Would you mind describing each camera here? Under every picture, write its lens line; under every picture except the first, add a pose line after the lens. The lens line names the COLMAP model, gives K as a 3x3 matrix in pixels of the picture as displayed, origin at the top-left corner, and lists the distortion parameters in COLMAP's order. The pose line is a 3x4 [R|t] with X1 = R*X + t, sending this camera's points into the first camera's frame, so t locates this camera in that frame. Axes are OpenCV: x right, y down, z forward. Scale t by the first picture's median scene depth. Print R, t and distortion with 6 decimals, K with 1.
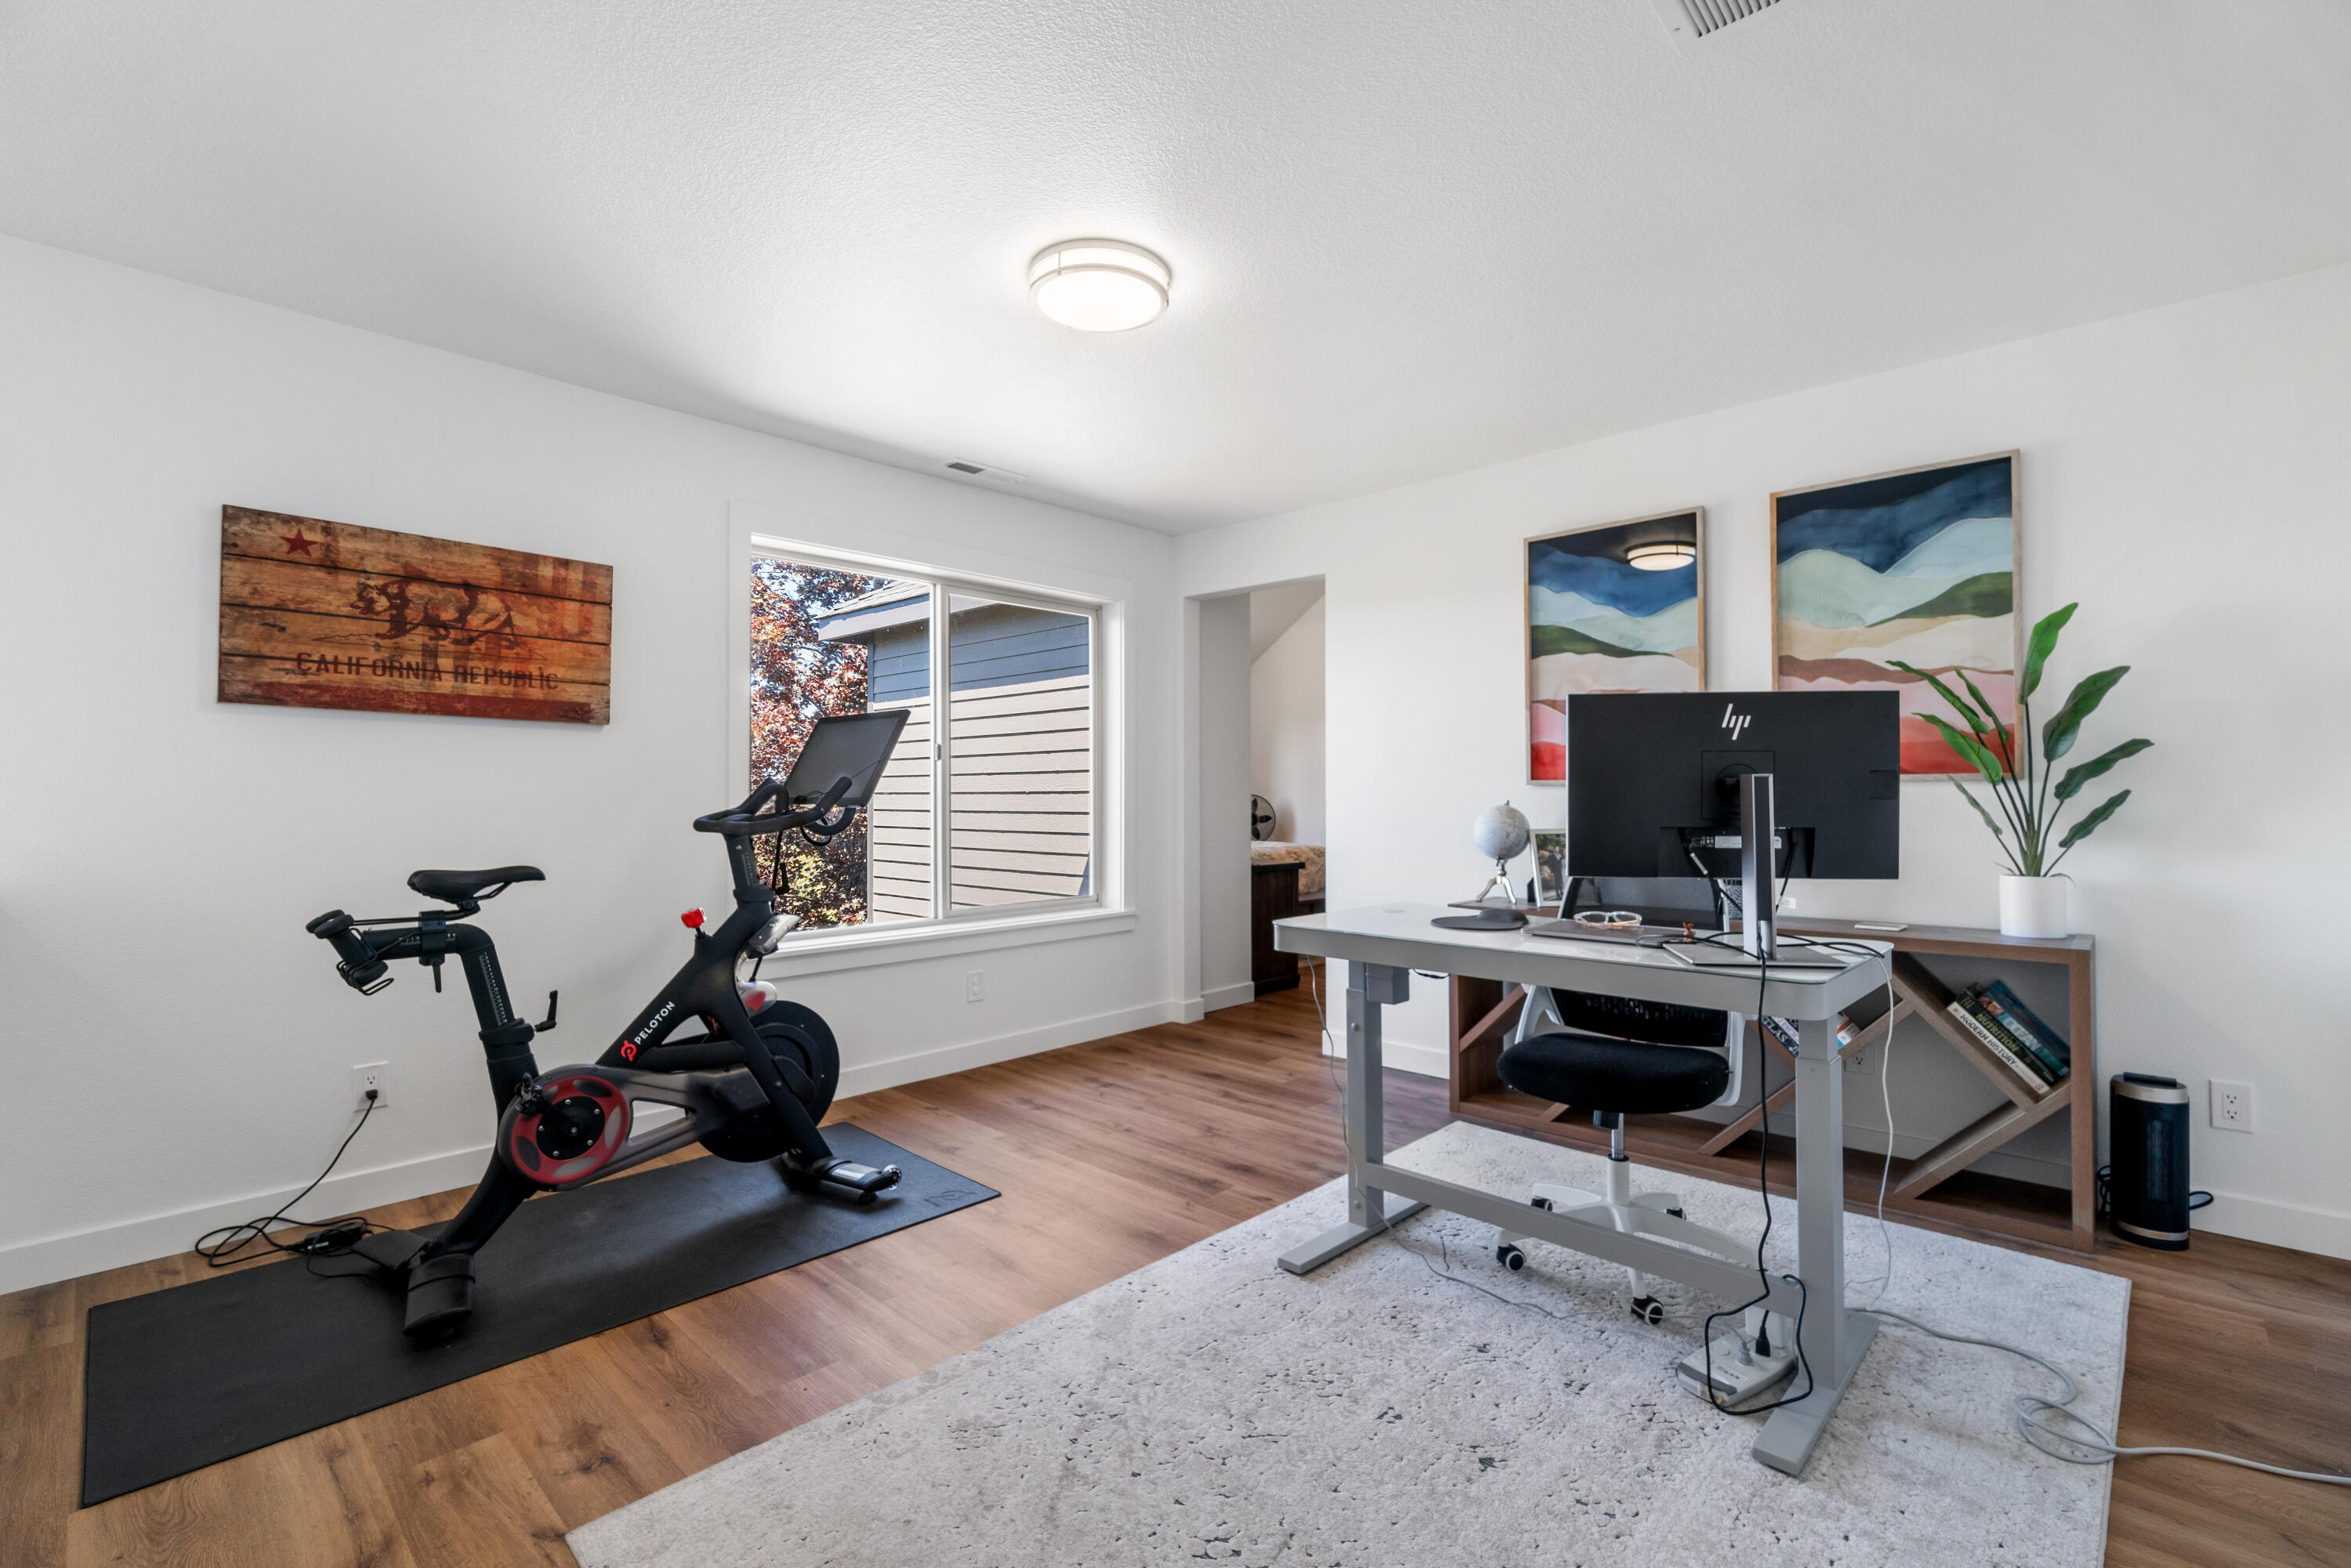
lens RADIAL K [[1028.8, 0, 1176.0], [0, 1028.8, 787.1], [0, 0, 1]] dist [-0.000314, -0.000227]
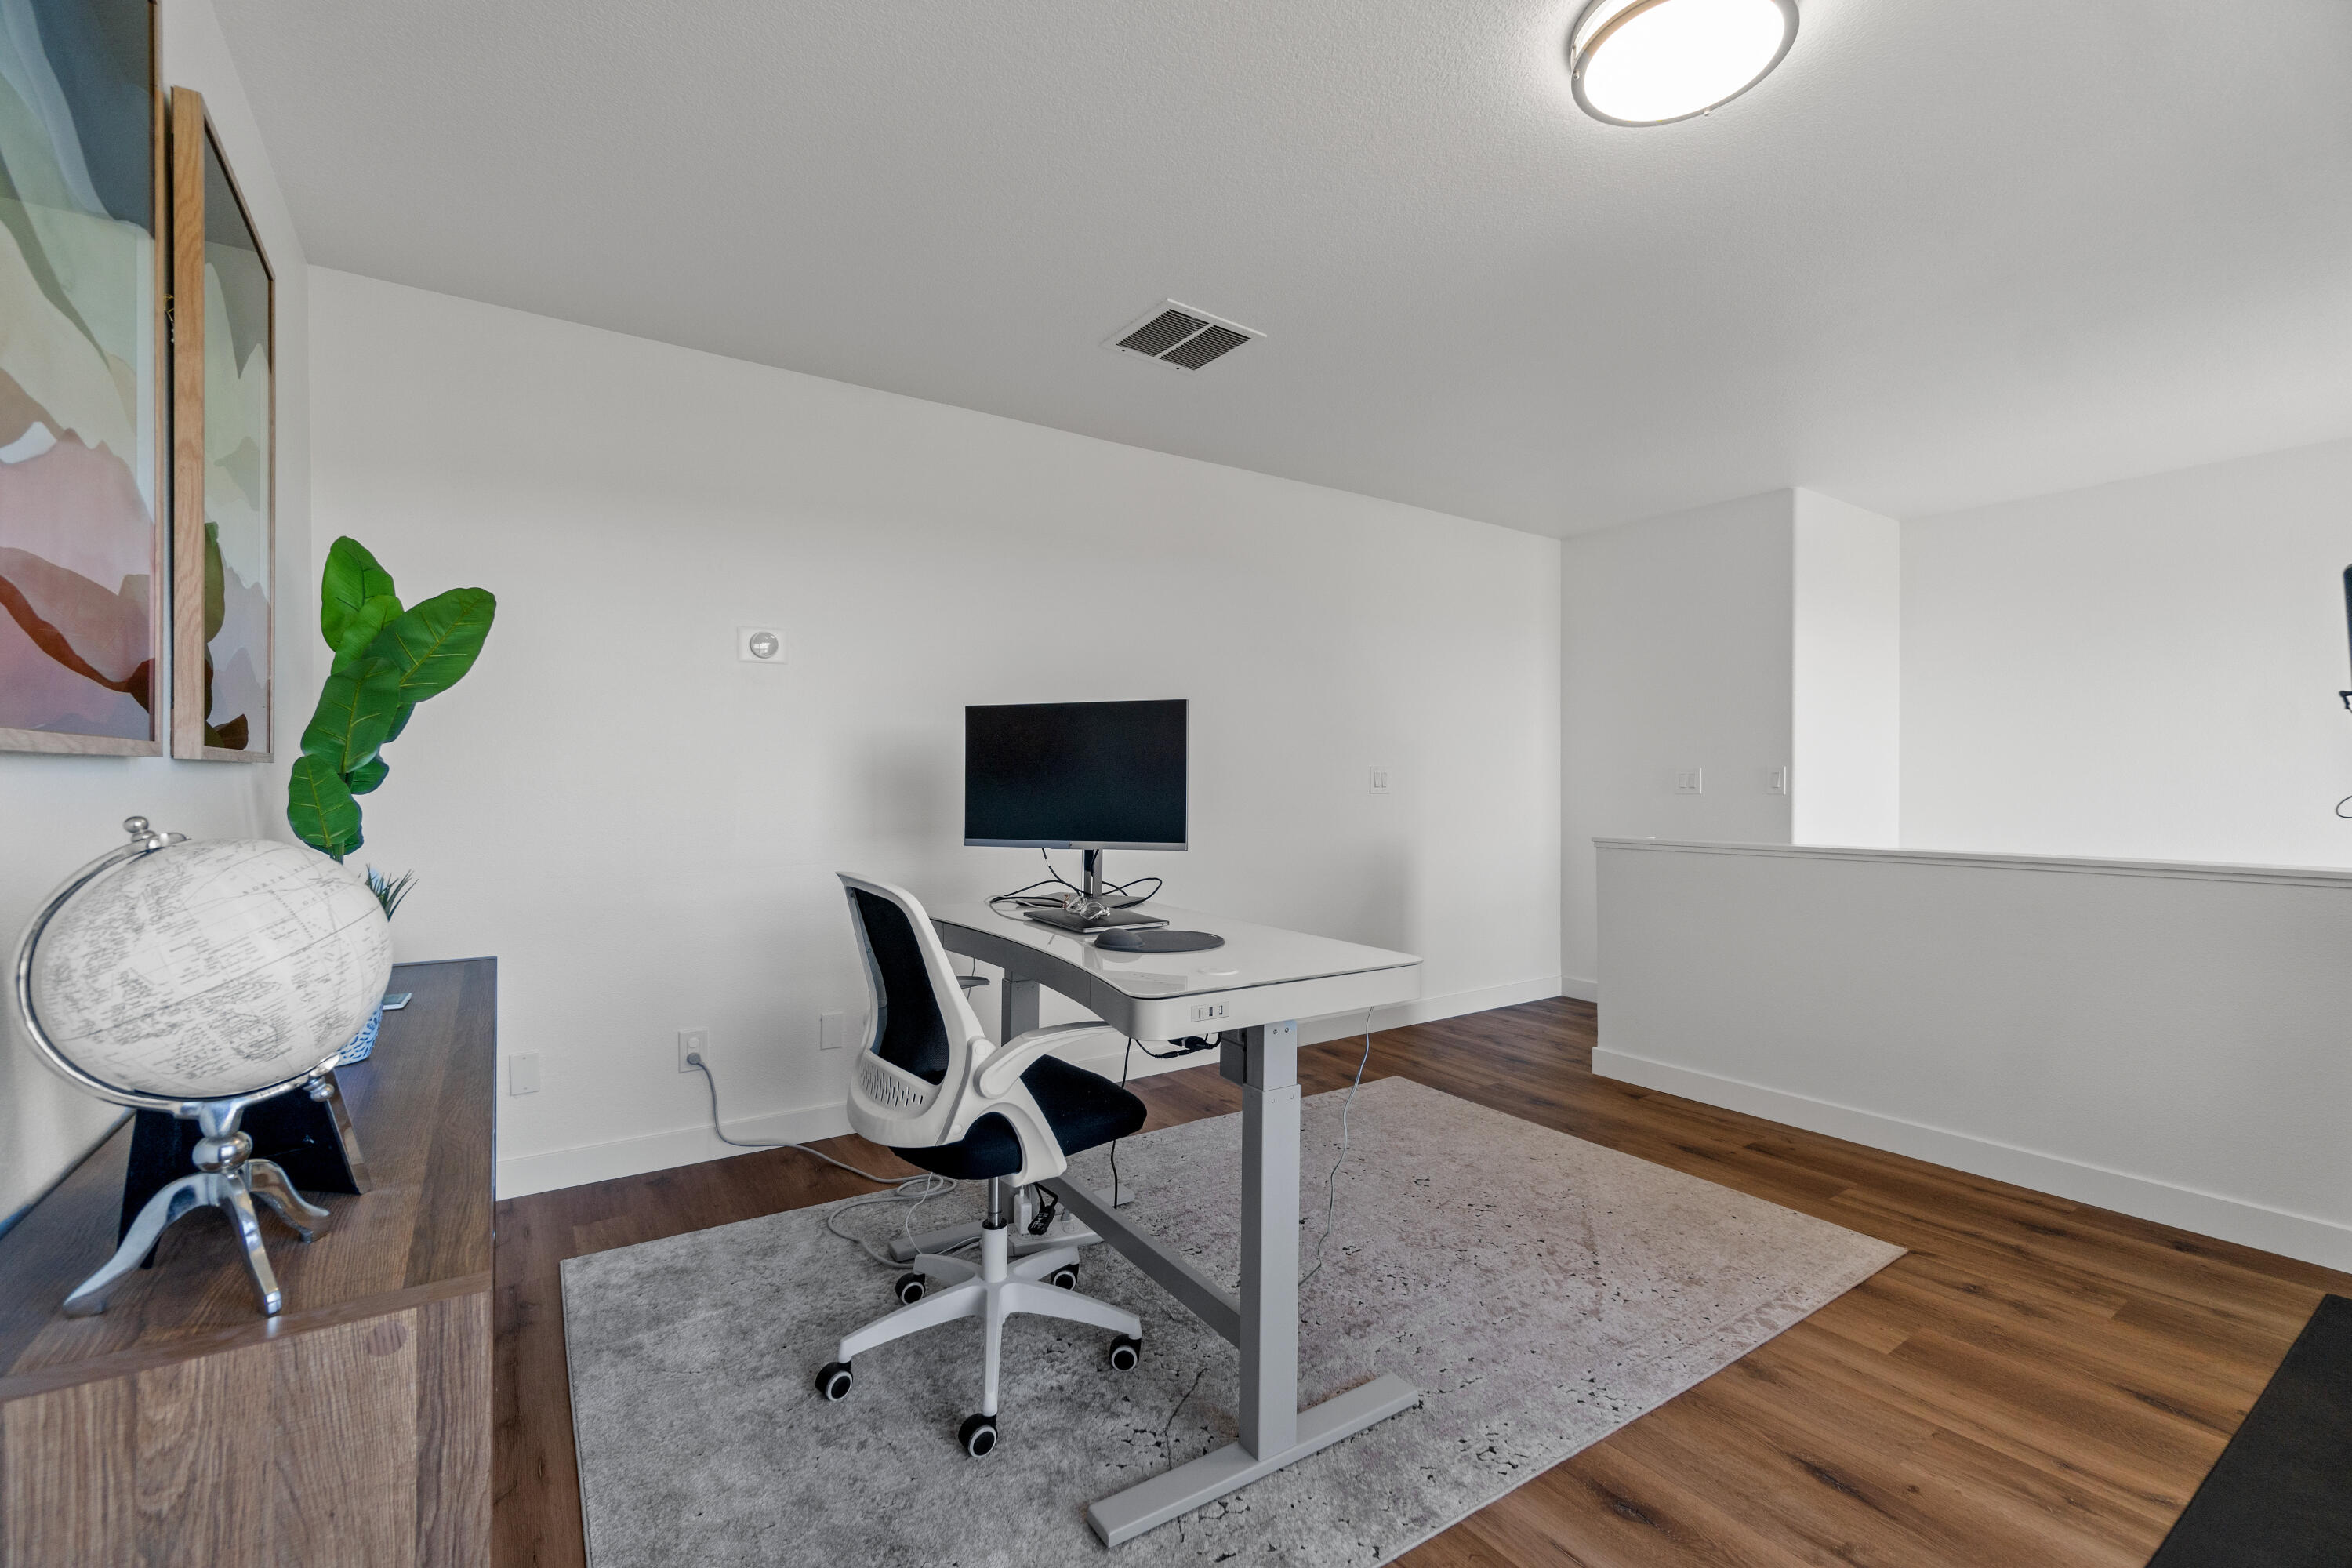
lens RADIAL K [[1029.3, 0, 1179.0], [0, 1029.3, 789.1], [0, 0, 1]] dist [-0.000314, -0.000227]
pose [[-0.977705, 0.007178, 0.209858, 0.147559], [0.004359, 0.999894, -0.013888, 0.028161], [-0.209936, -0.012664, -0.977633, 2.437524]]
